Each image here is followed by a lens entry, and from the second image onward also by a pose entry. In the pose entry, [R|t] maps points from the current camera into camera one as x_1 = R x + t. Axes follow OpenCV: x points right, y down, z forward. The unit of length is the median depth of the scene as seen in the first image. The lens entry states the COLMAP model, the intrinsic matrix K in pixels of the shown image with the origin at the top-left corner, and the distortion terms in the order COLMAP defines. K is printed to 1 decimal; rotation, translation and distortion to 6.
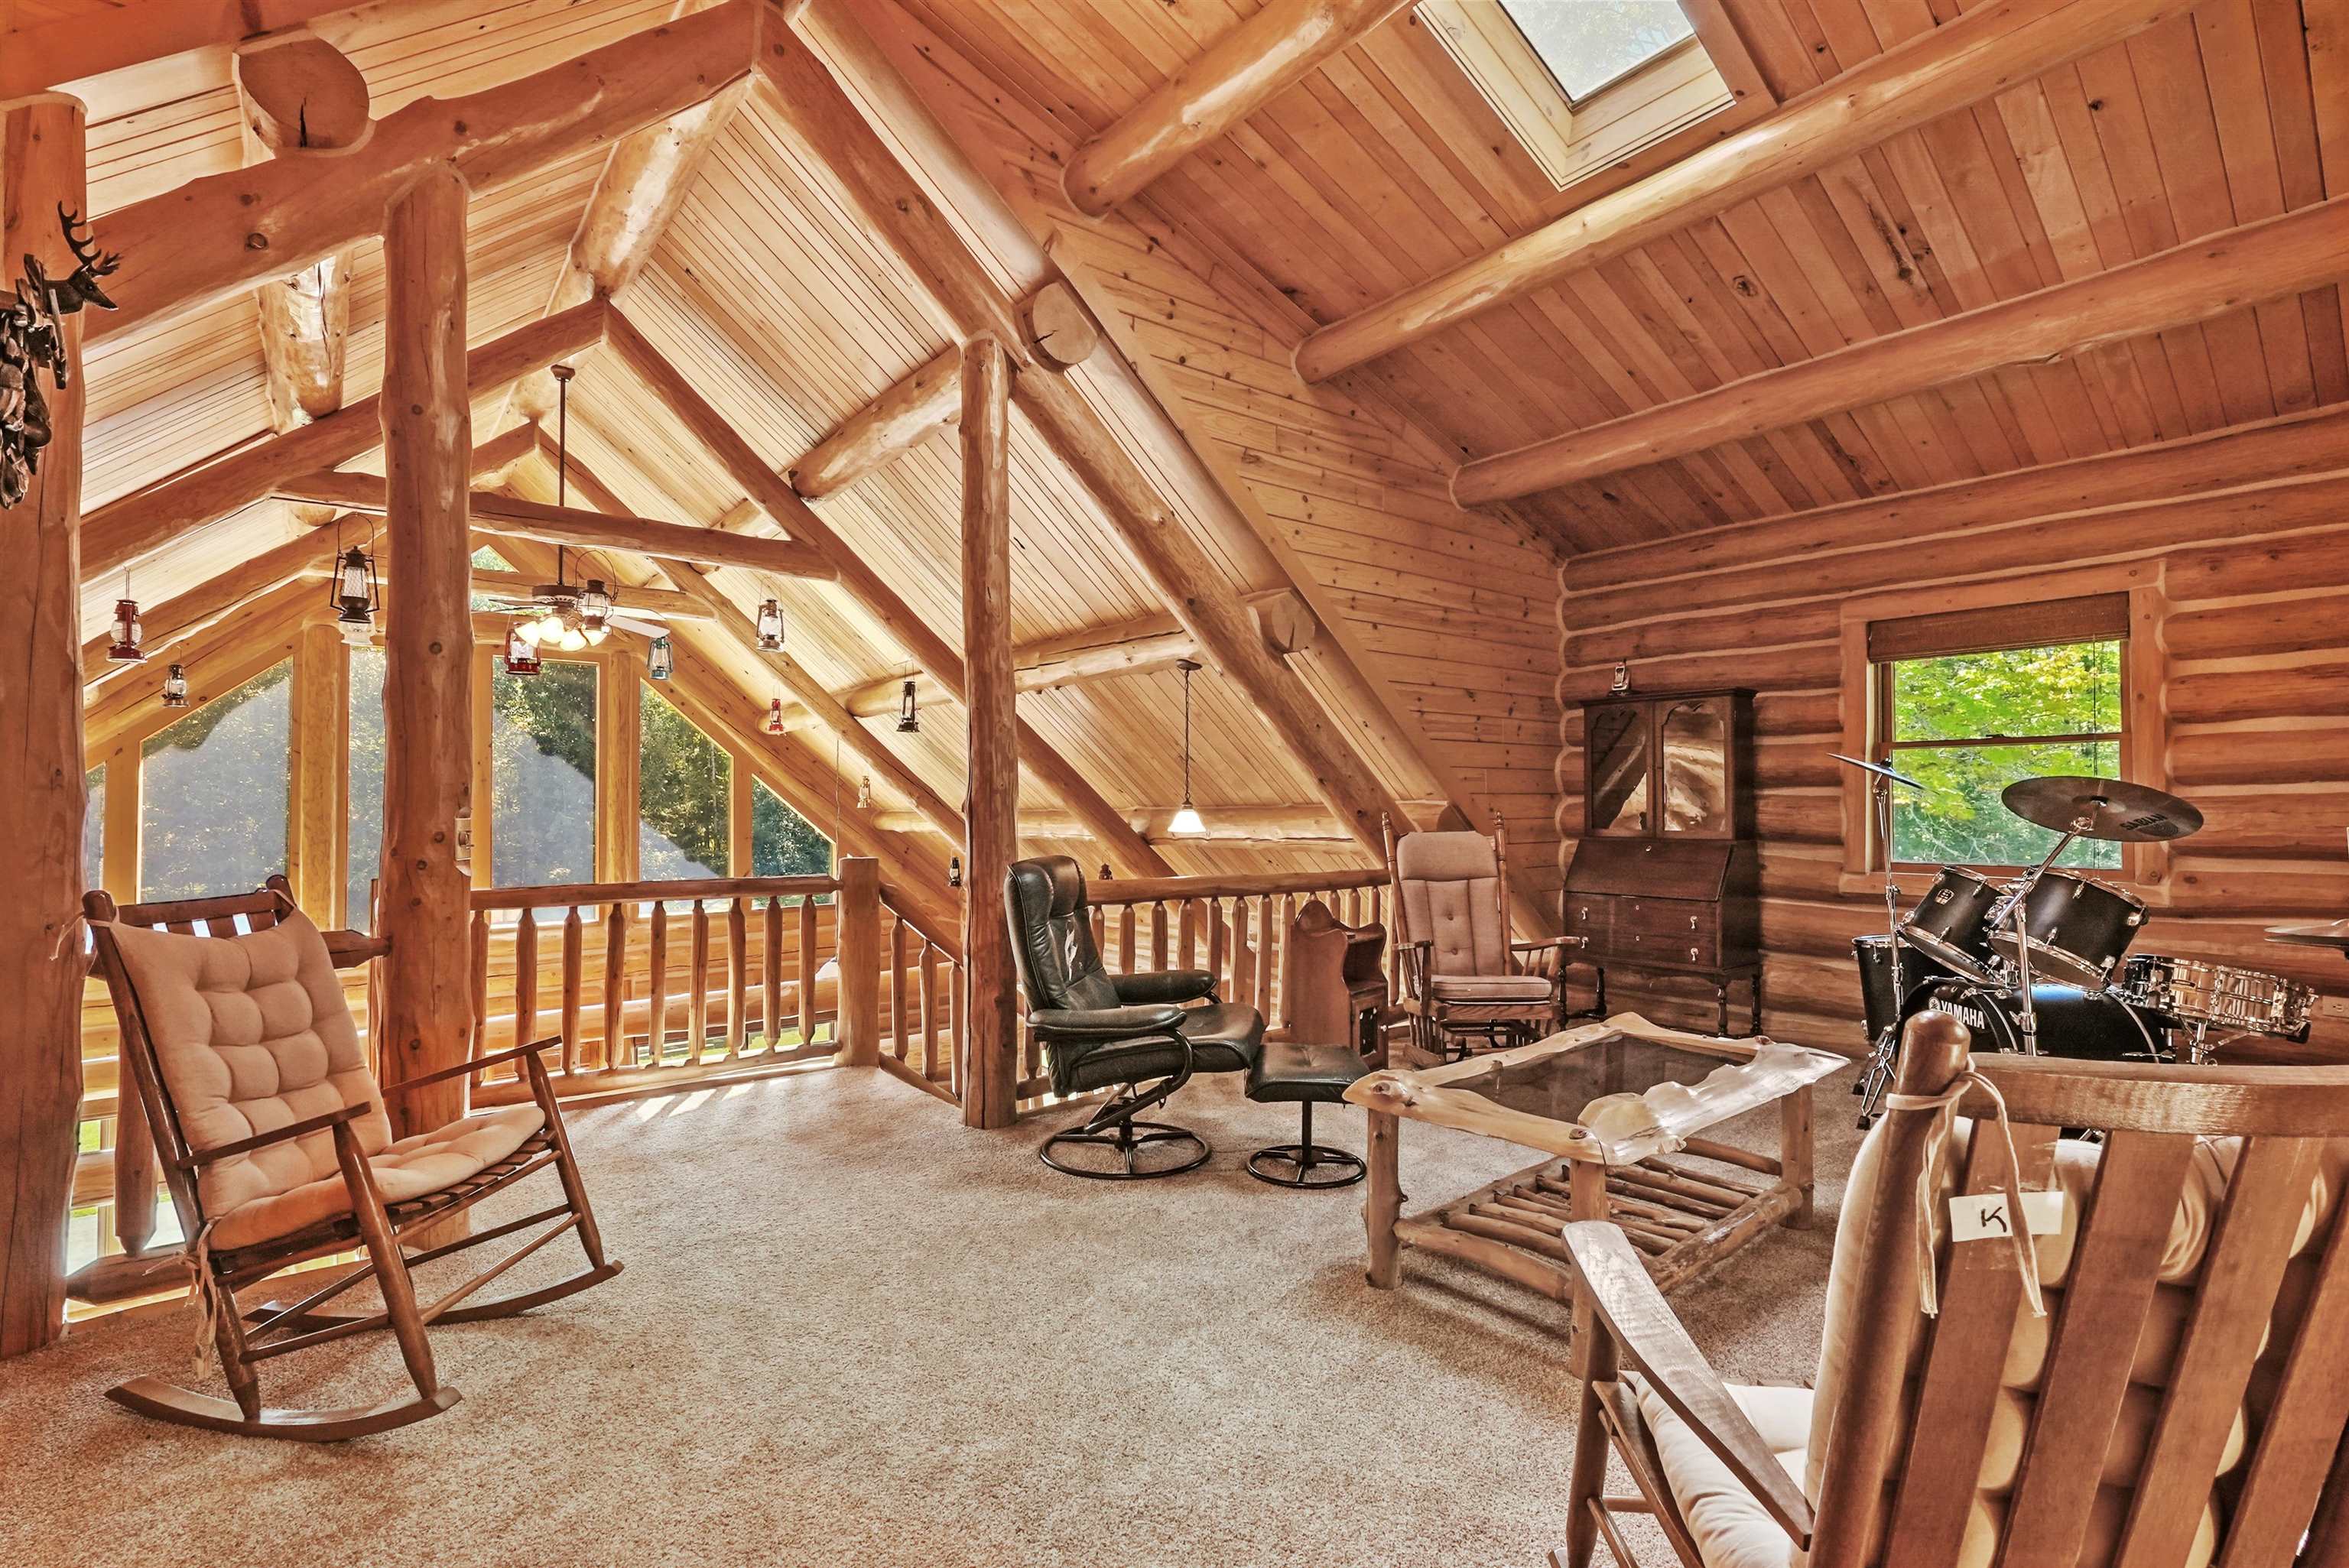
lens RADIAL K [[1065.4, 0, 1170.3], [0, 1065.4, 788.2], [0, 0, 1]] dist [-0.016419, 0.006234]
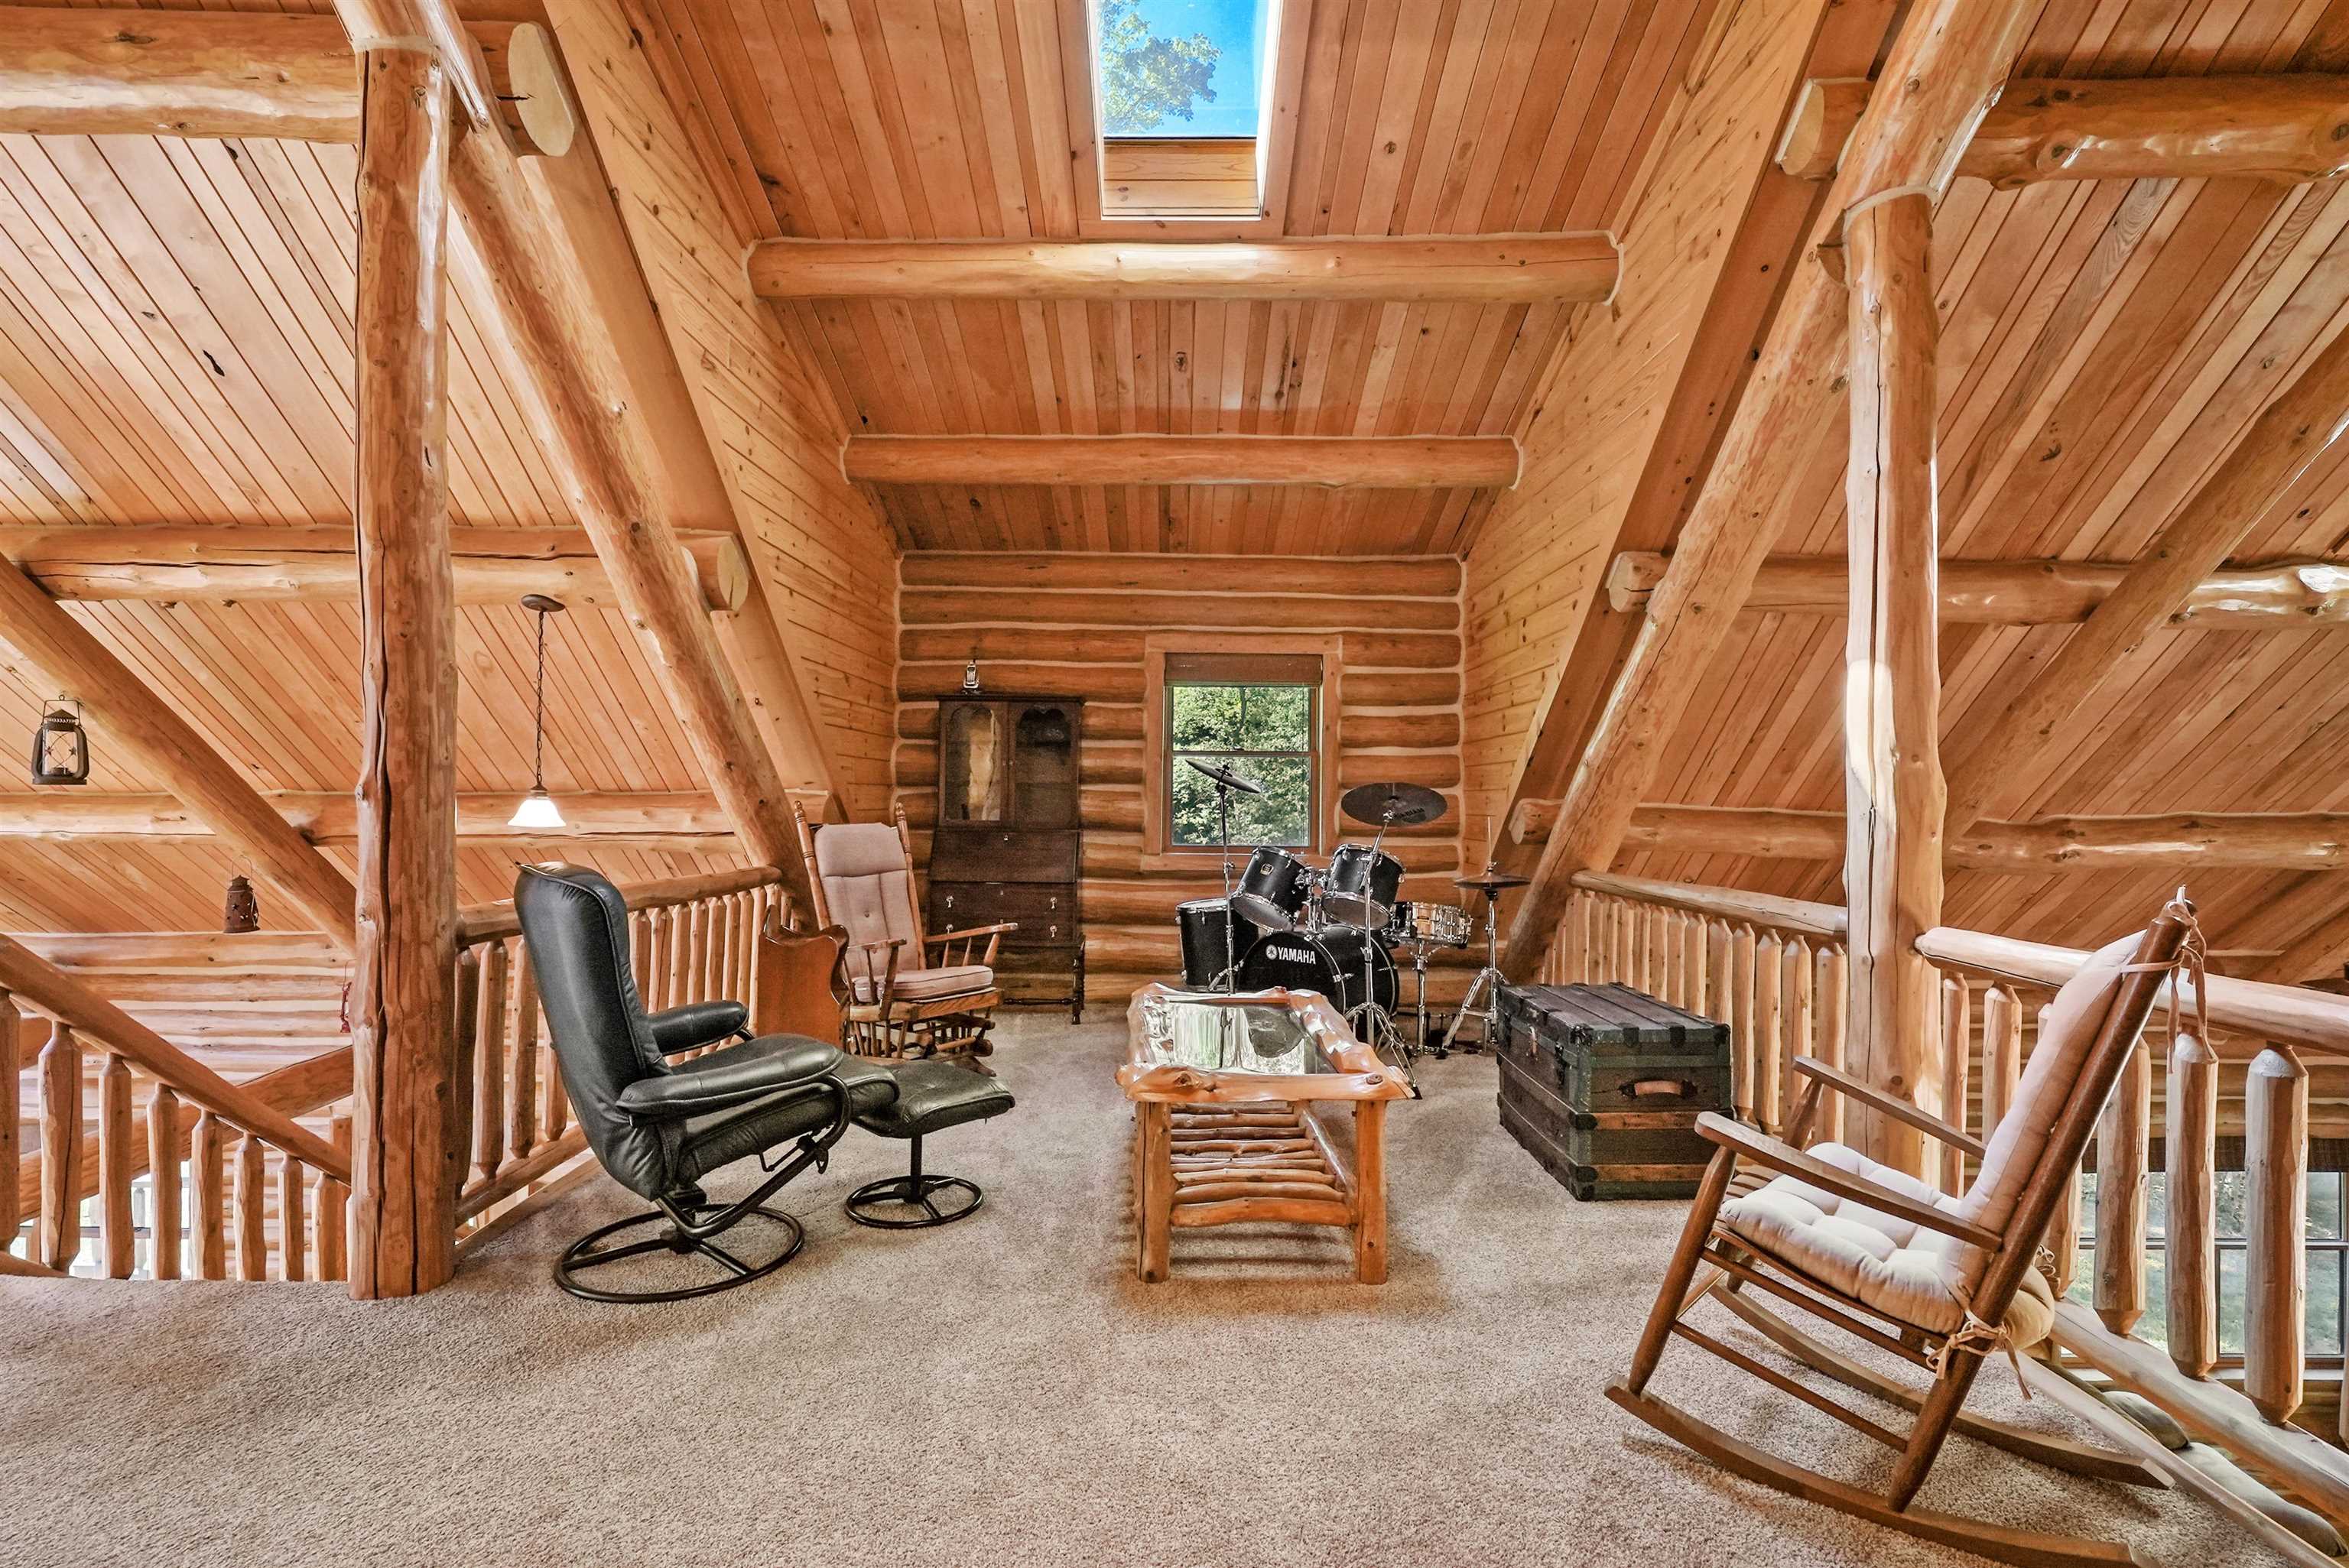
lens RADIAL K [[1065.4, 0, 1170.3], [0, 1065.4, 788.2], [0, 0, 1]] dist [-0.016419, 0.006234]
pose [[0.624712, 0.016804, 0.780674, -0.306790], [-0.025180, 0.999682, -0.001369, 0.003973], [-0.780449, -0.018802, 0.624937, 0.203878]]
